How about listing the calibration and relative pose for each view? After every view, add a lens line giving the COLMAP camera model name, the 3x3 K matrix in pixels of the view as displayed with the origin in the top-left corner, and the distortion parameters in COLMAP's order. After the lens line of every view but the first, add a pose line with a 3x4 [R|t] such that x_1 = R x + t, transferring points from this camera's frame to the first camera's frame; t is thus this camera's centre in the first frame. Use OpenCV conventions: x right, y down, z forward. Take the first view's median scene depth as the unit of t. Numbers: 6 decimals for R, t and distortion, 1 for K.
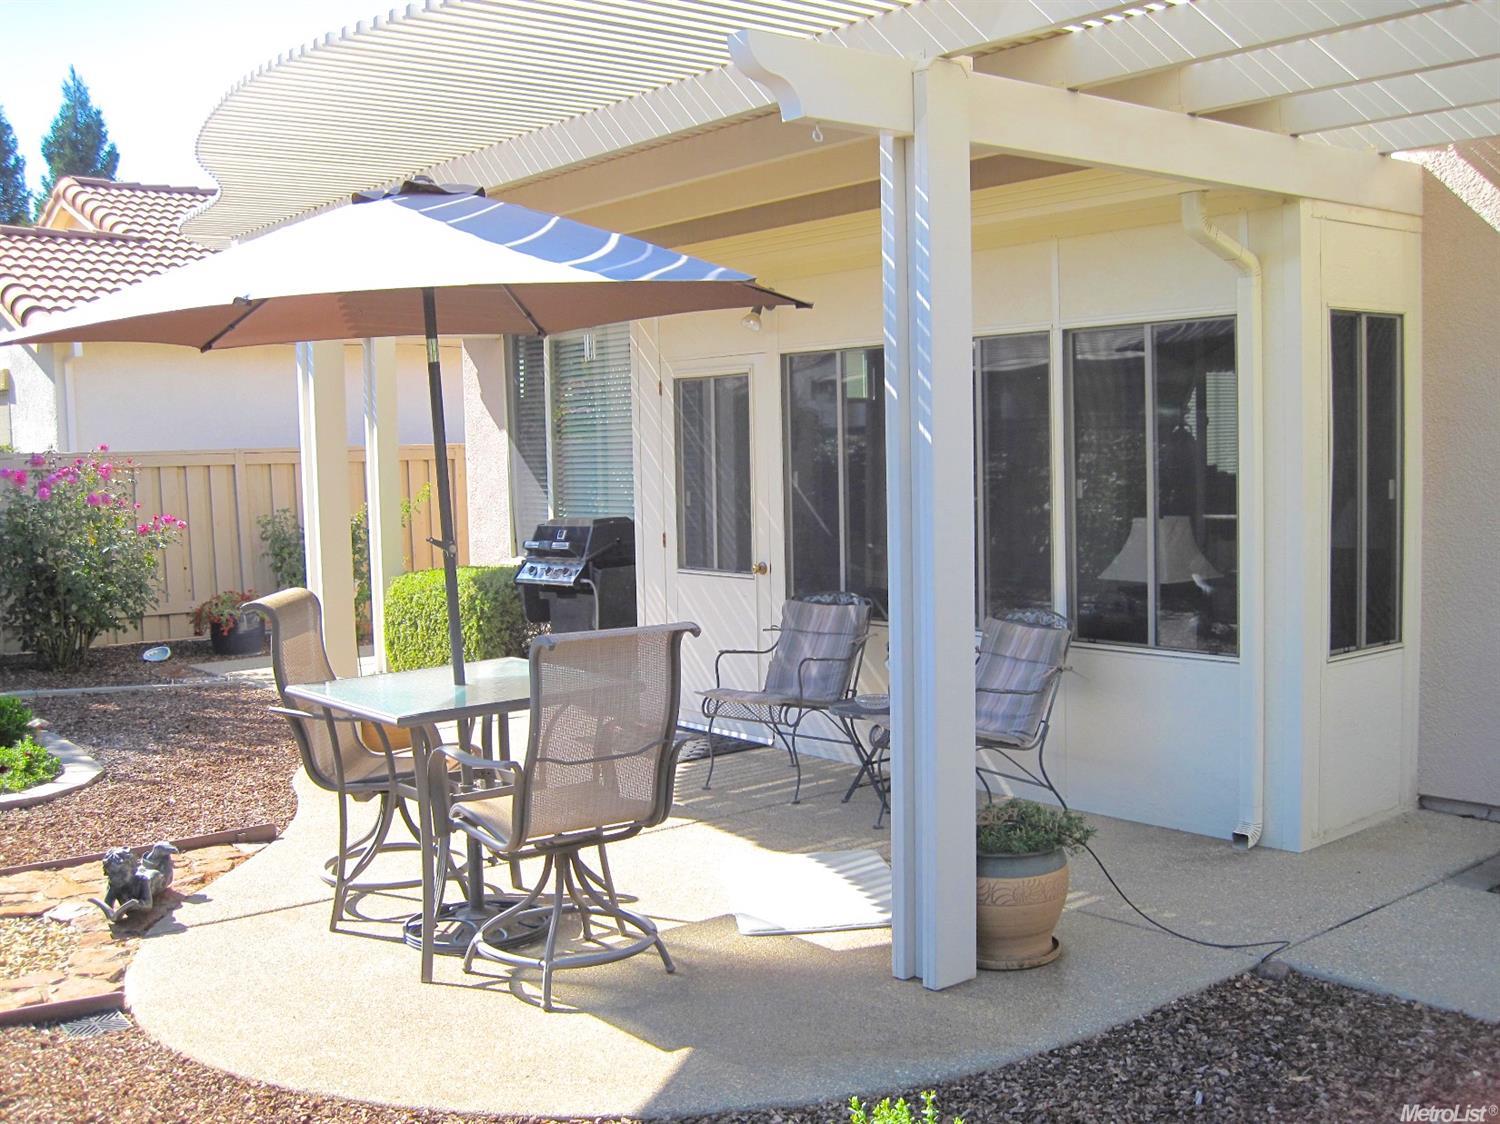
lens RADIAL K [[1552.9, 0, 750.0], [0, 1552.9, 562.0], [0, 0, 1]] dist [-0.102040, -0.027266]
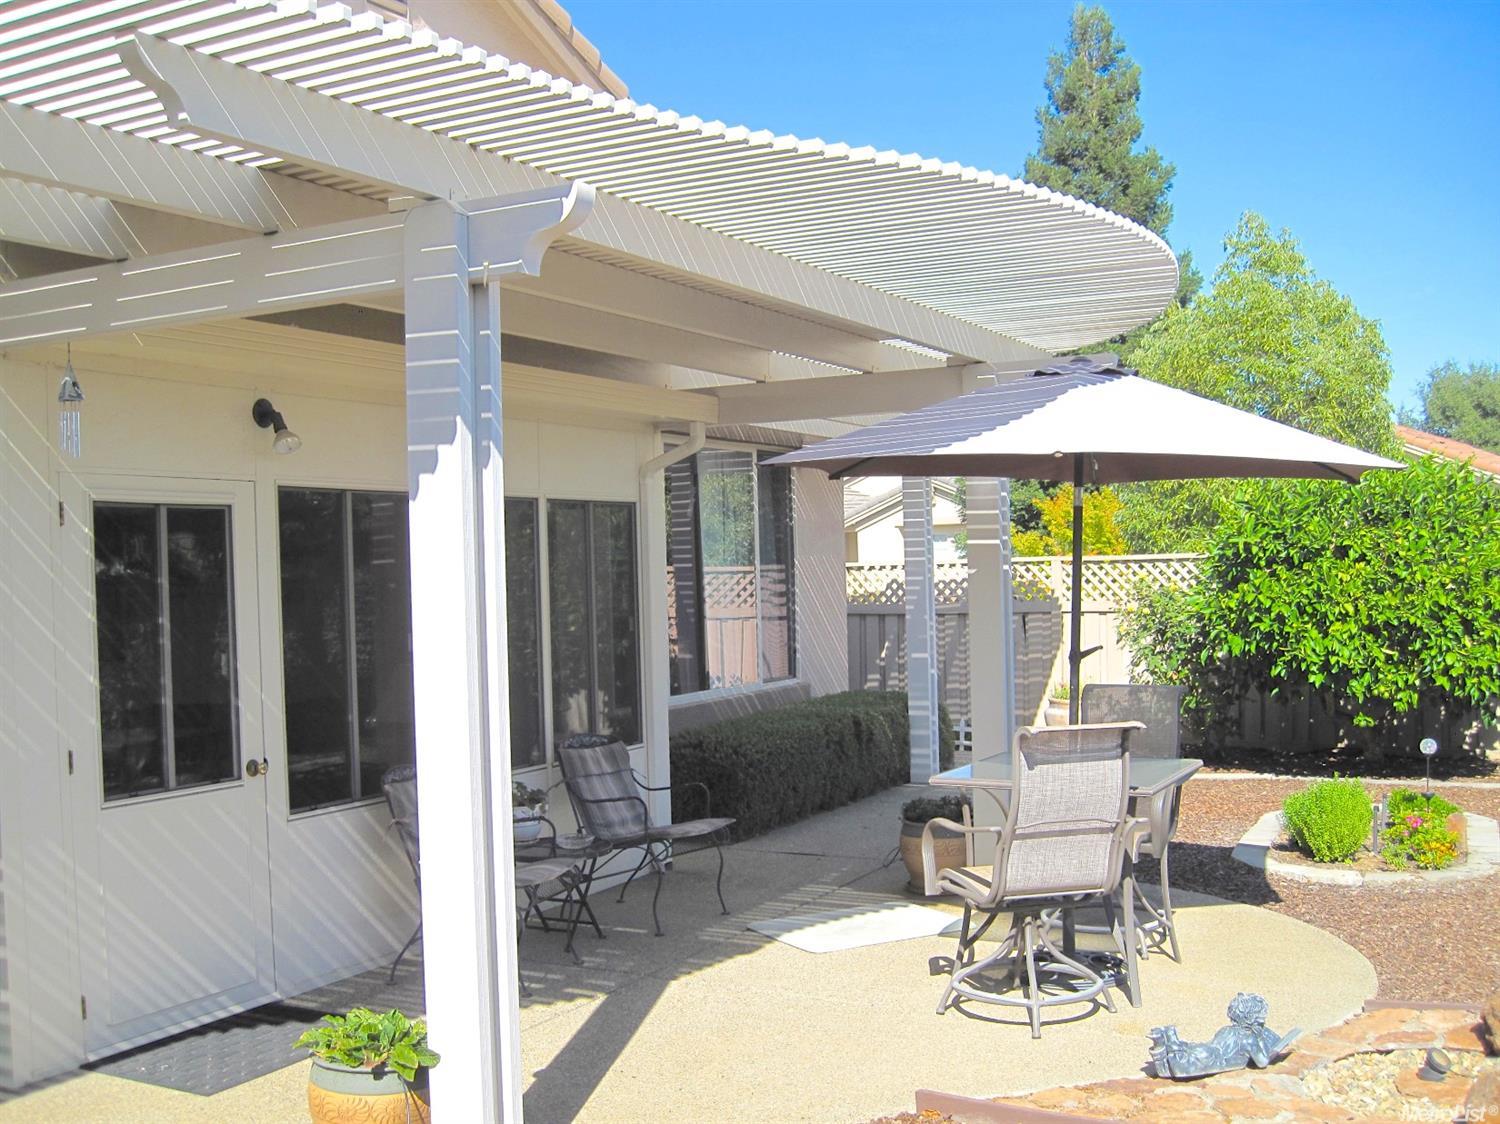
lens RADIAL K [[1552.9, 0, 750.0], [0, 1552.9, 562.0], [0, 0, 1]] dist [-0.102040, -0.027266]
pose [[-0.382664, 0.036690, 0.923159, -0.960114], [0.104444, 0.994524, 0.003767, -0.090065], [-0.917965, 0.097860, -0.384401, 1.324557]]
